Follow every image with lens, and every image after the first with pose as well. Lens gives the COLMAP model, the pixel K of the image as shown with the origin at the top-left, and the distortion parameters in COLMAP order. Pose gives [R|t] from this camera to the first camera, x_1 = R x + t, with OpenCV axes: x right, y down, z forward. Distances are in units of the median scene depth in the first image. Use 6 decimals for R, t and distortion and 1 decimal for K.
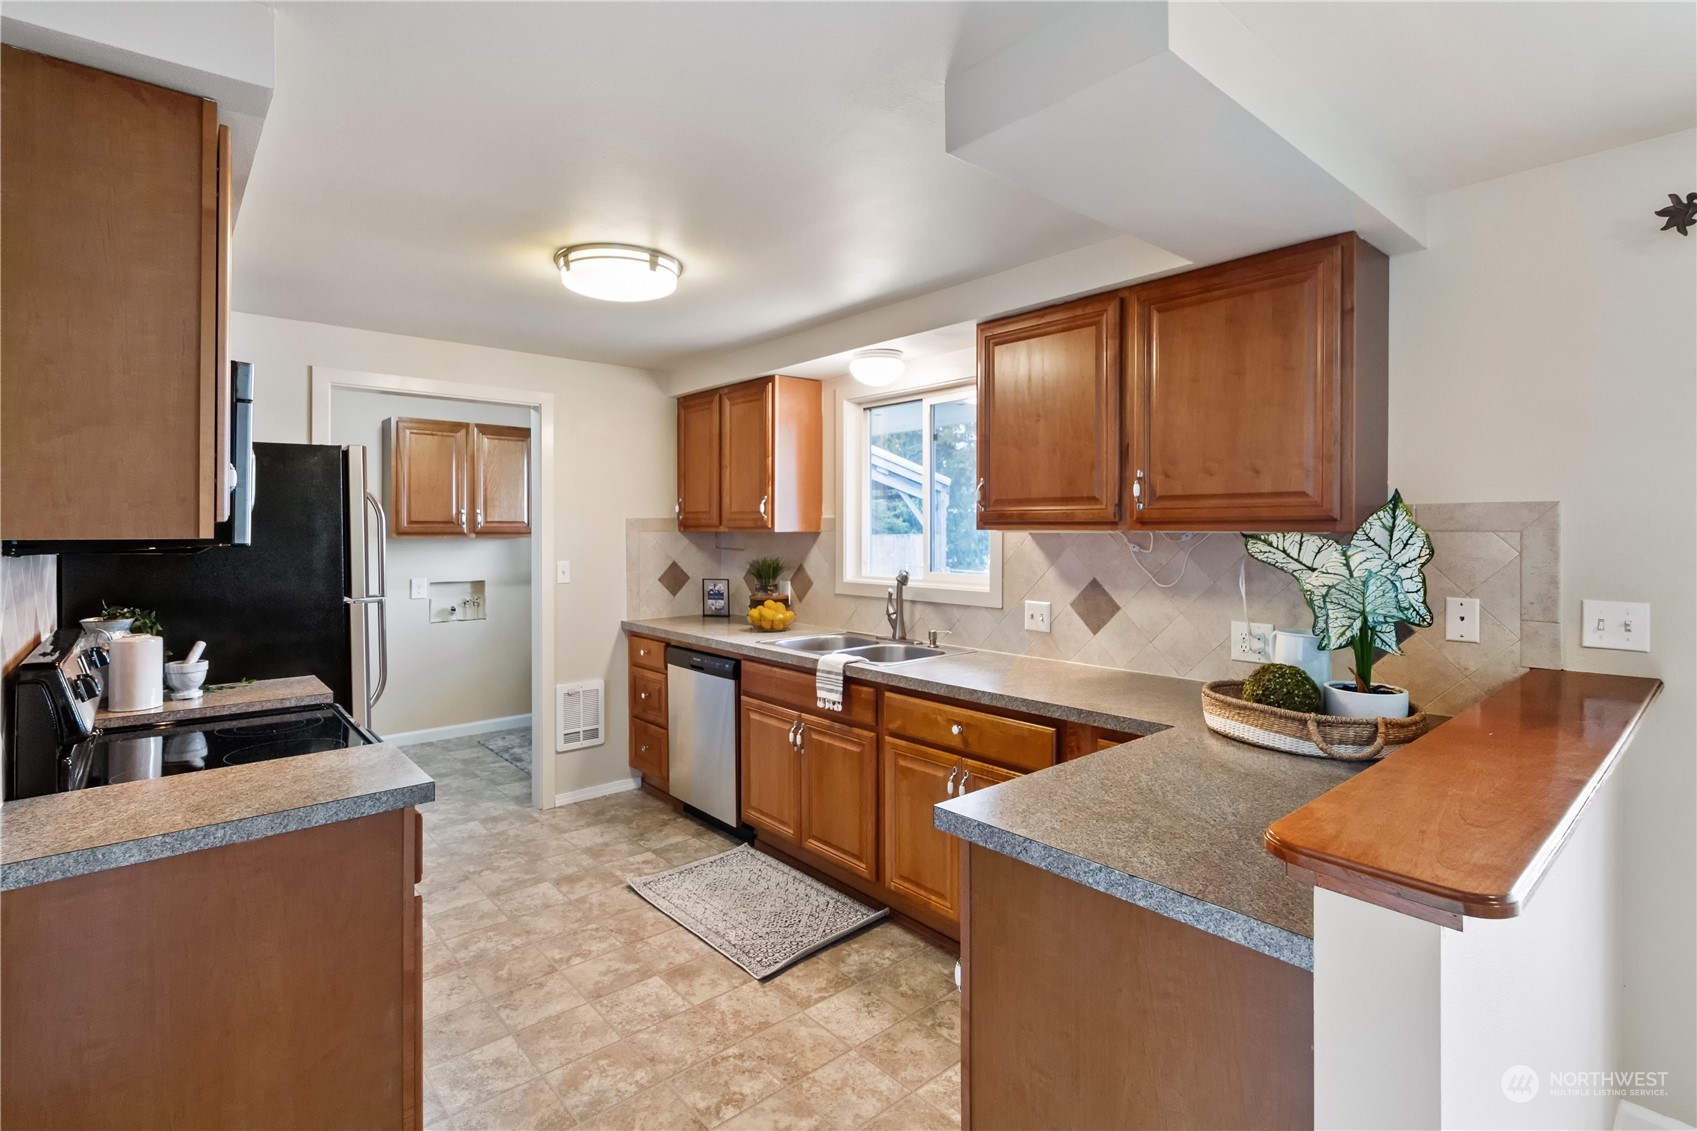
lens RADIAL K [[797.1, 0, 831.8], [0, 797.1, 538.5], [0, 0, 1]] dist [-0.001214, -0.001504]
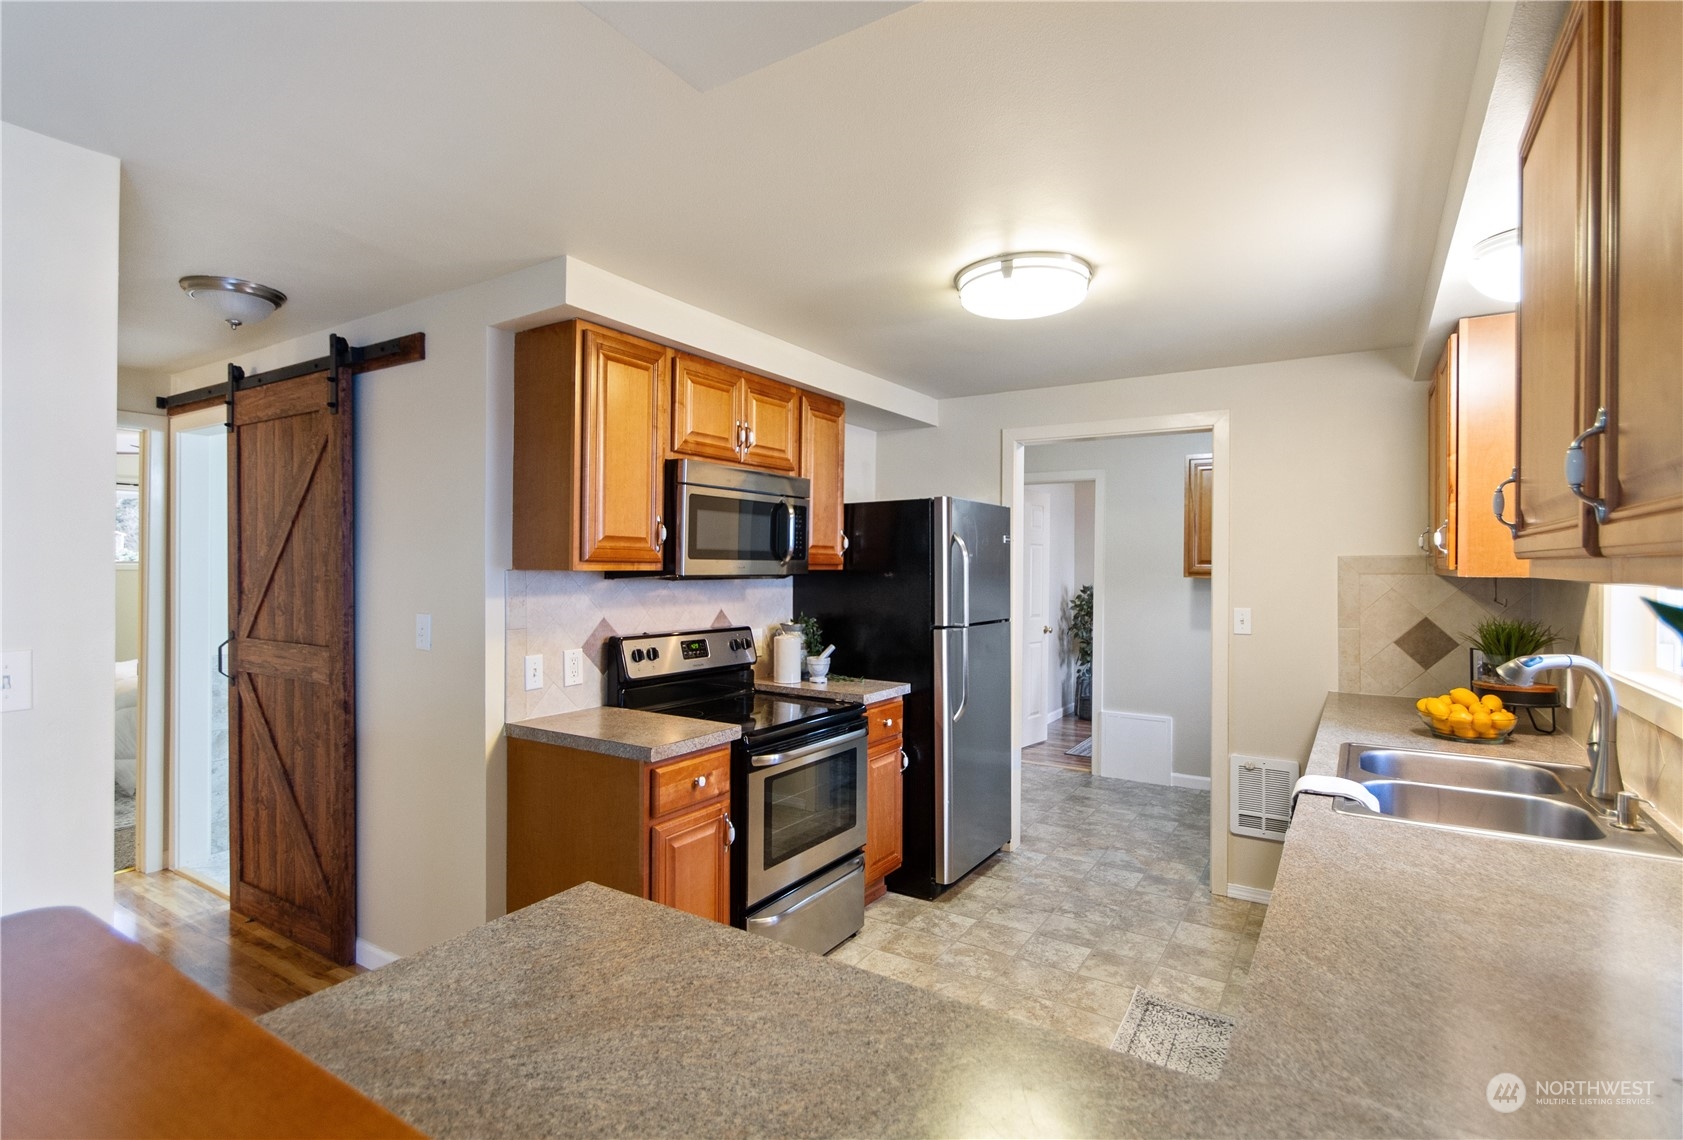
lens RADIAL K [[821.3, 0, 833.9], [0, 821.3, 578.1], [0, 0, 1]] dist [0.011012, 0.000210]
pose [[0.286592, 0.018315, -0.957878, 0.430834], [-0.017935, 0.999745, 0.013750, -0.008134], [0.957885, 0.013239, 0.286848, 0.397481]]
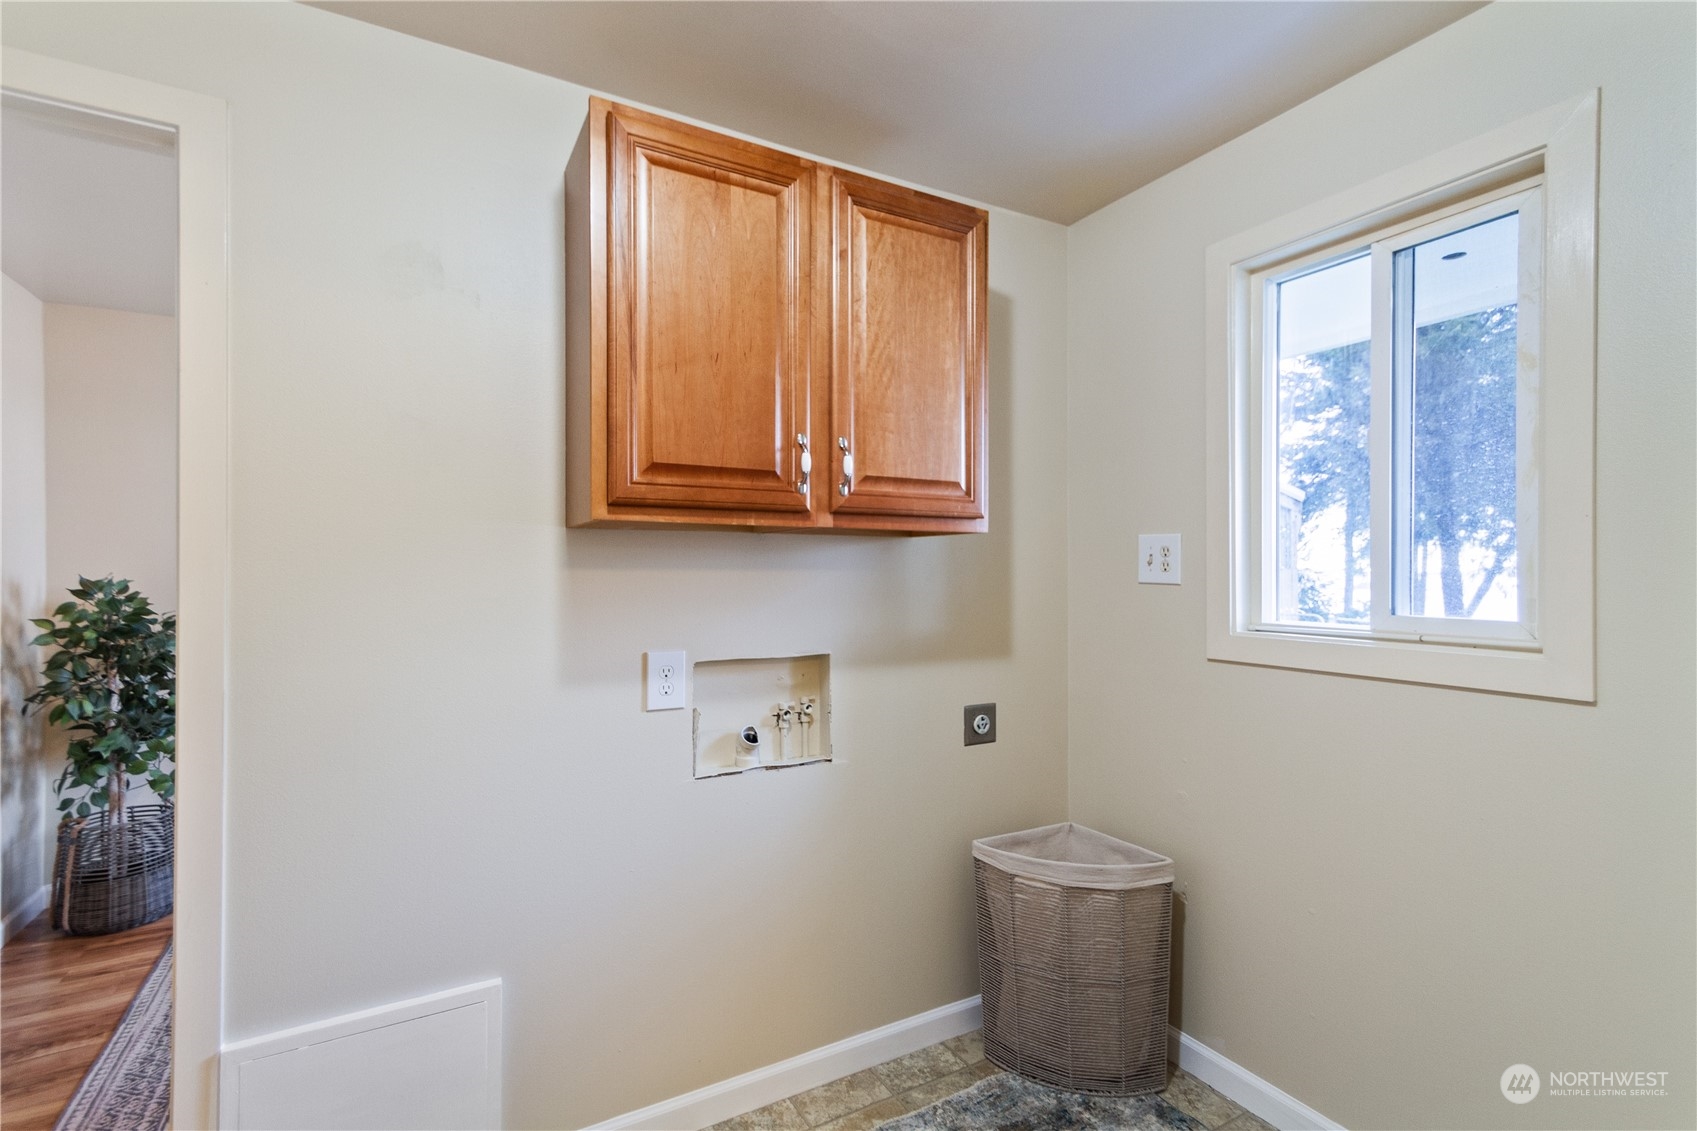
lens RADIAL K [[776.0, 0, 821.9], [0, 776.0, 566.1], [0, 0, 1]] dist [0.018668, -0.000395]
pose [[0.978698, -0.002747, -0.205285, -0.578145], [-0.000253, 0.999894, -0.014589, 0.029084], [0.205303, 0.014330, 0.978593, 1.035561]]
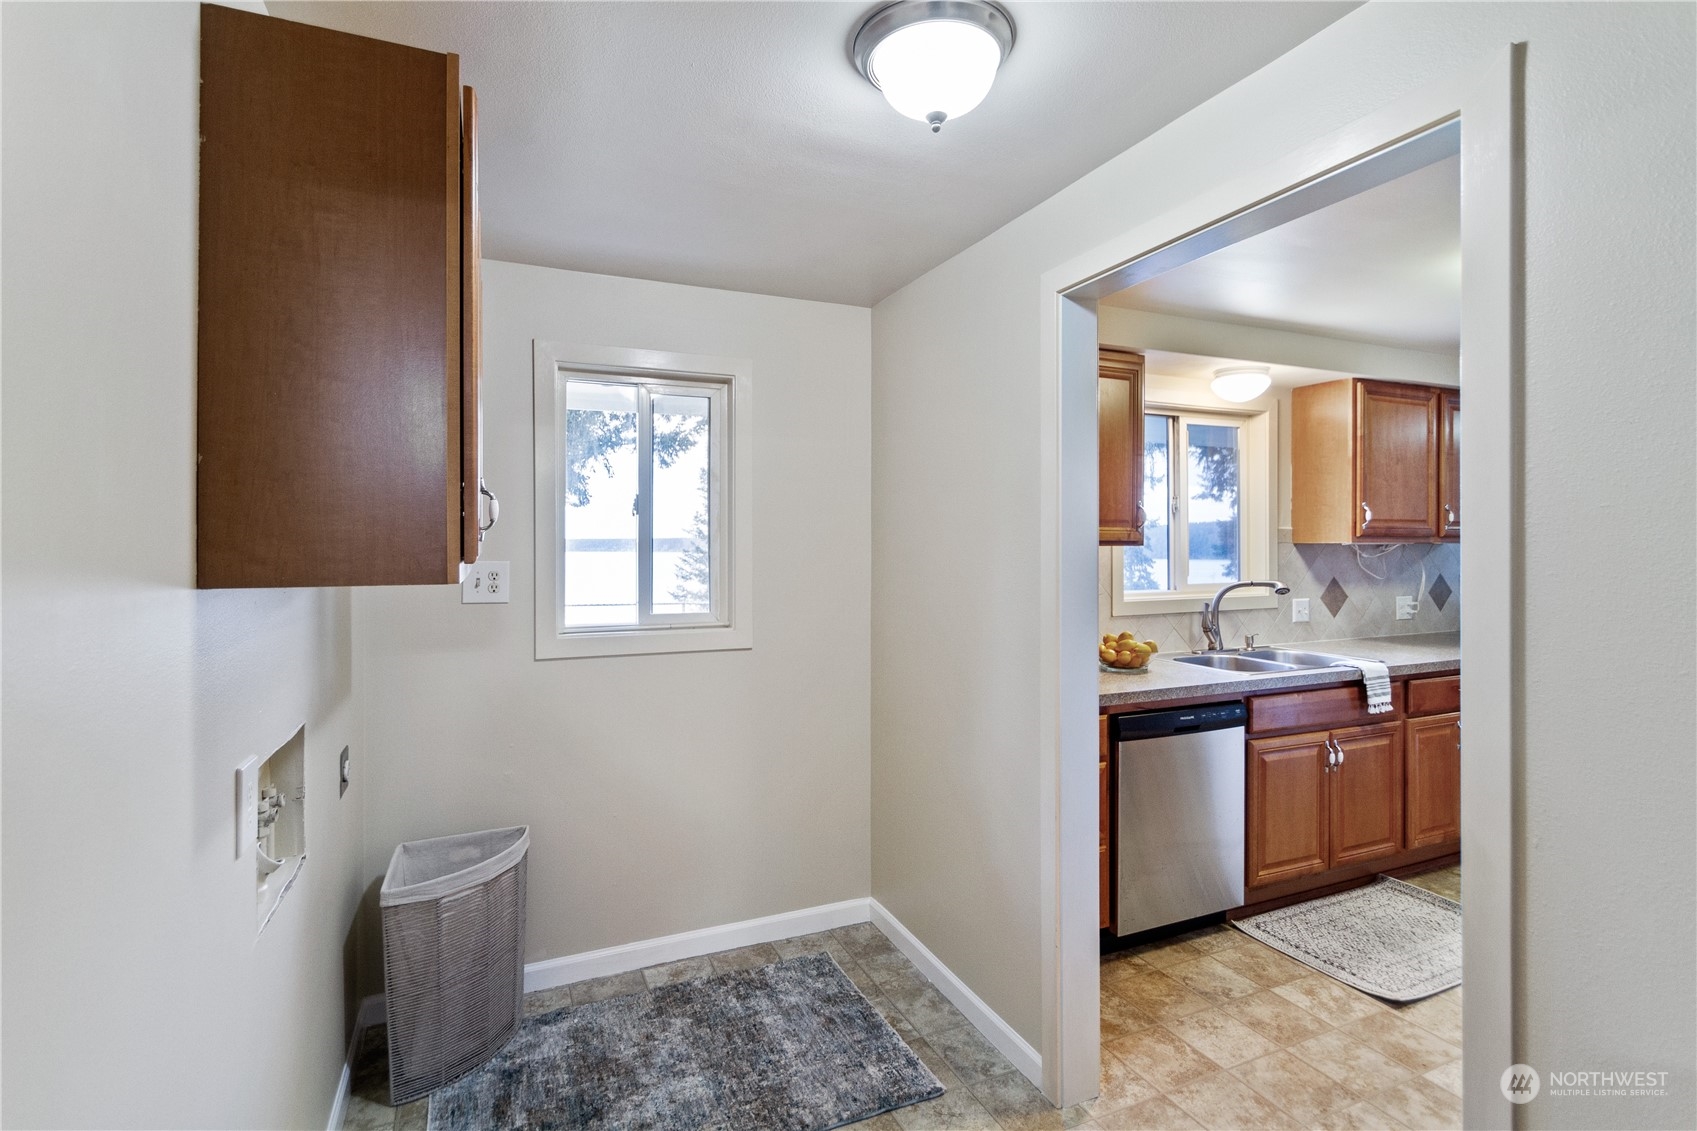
lens RADIAL K [[797.1, 0, 831.8], [0, 797.1, 538.5], [0, 0, 1]] dist [-0.001214, -0.001504]
pose [[0.302305, 0.002973, 0.953207, -1.043541], [0.012496, 0.999897, -0.007082, -0.016084], [-0.953129, 0.014052, 0.302237, 1.160392]]
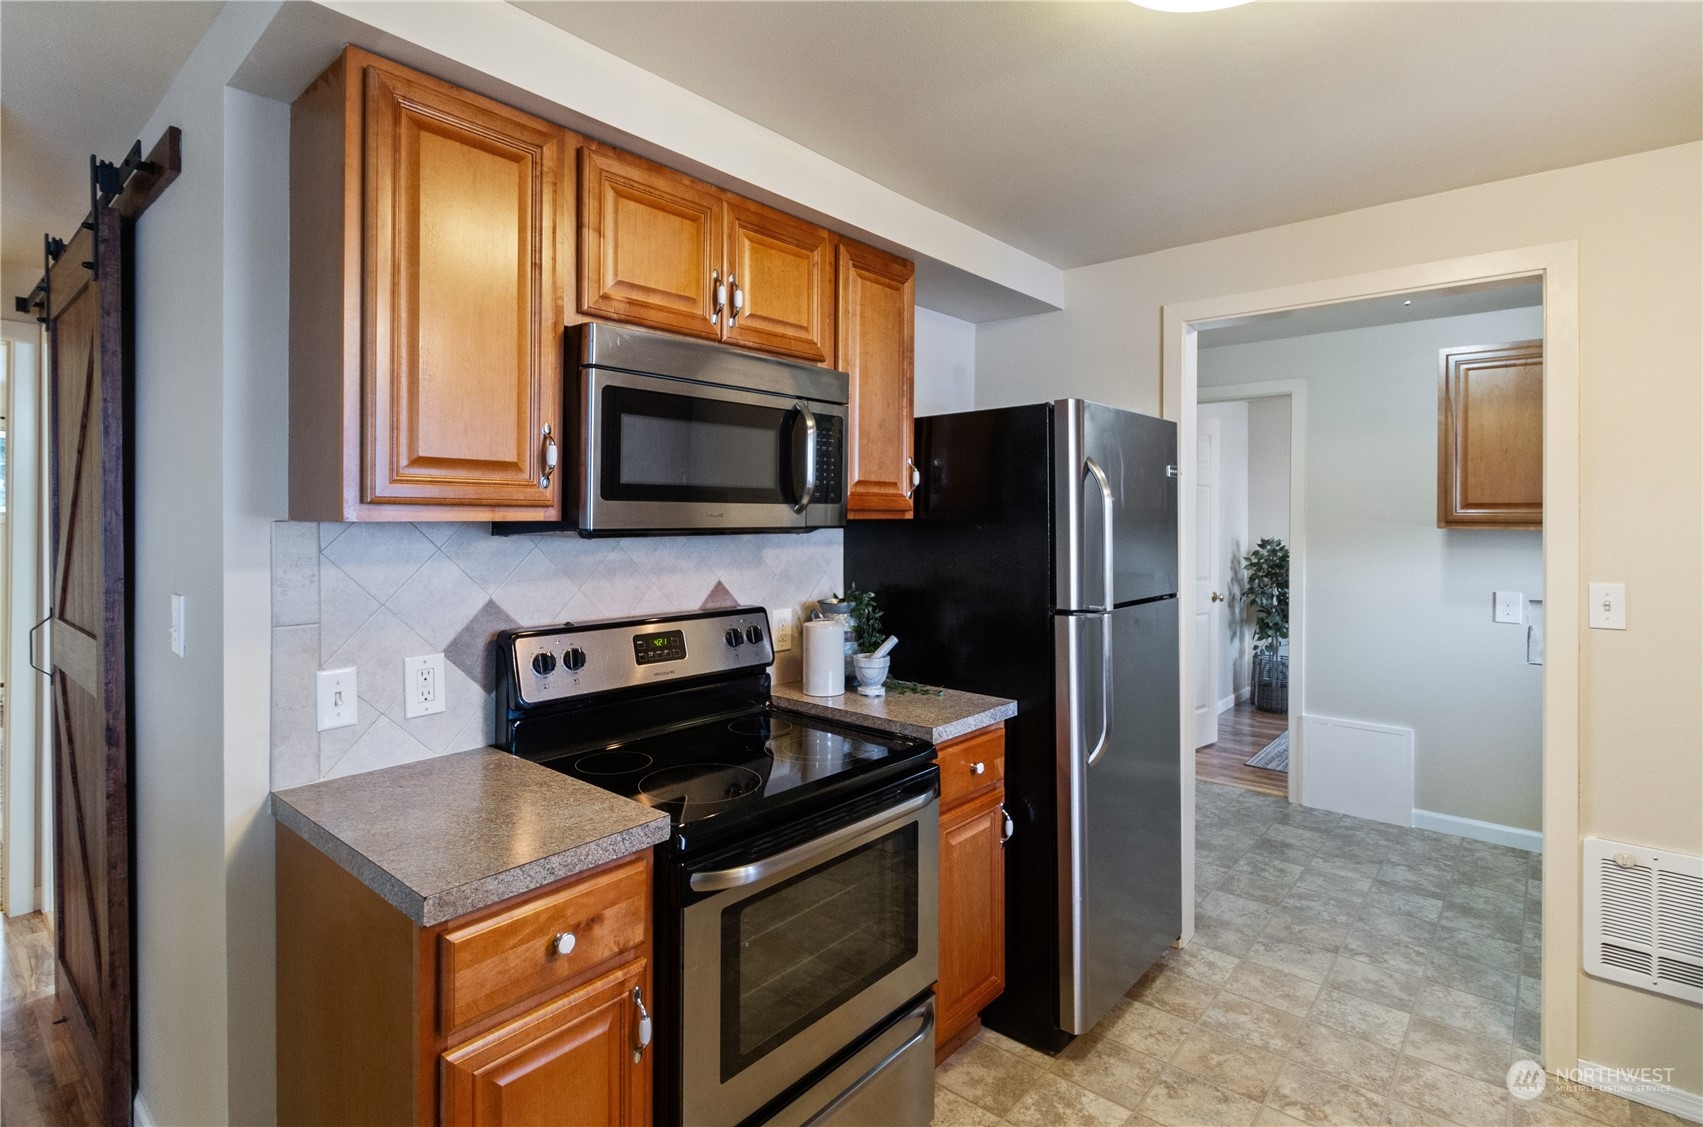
lens RADIAL K [[832.4, 0, 851.6], [0, 832.4, 519.2], [0, 0, 1]] dist [0.002162, -0.000394]
pose [[0.154025, 0.006882, -0.988043, 0.103253], [-0.013420, 0.999898, 0.004872, -0.006934], [0.987976, 0.012509, 0.154102, 0.553362]]
